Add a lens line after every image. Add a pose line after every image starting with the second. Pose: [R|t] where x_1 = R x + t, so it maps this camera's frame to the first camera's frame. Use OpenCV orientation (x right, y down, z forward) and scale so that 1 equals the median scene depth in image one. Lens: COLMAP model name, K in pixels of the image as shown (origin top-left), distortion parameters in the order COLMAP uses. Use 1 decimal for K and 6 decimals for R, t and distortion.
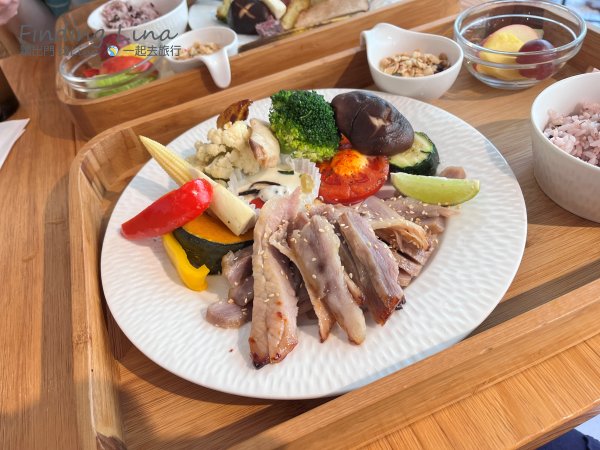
lens RADIAL K [[448.3, 0, 300.0], [0, 448.3, 225.0], [0, 0, 1]] dist [0.077409, -0.095509]
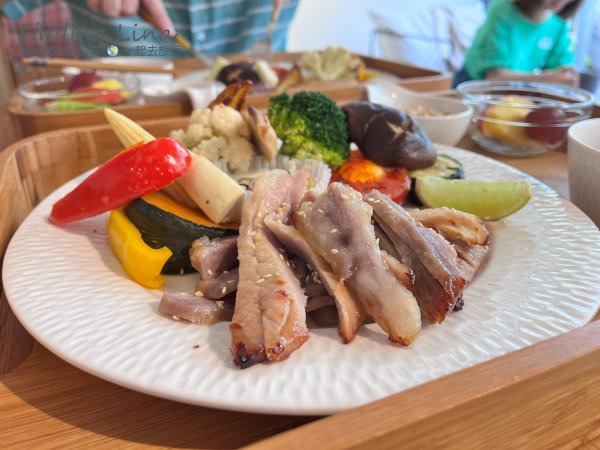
lens RADIAL K [[463.6, 0, 300.0], [0, 463.6, 225.0], [0, 0, 1]] dist [0.018049, -0.002554]
pose [[0.989661, 0.110357, 0.091610, -0.079806], [-0.075516, 0.943953, -0.321325, 0.276522], [-0.121936, 0.311085, 0.942527, 0.304614]]
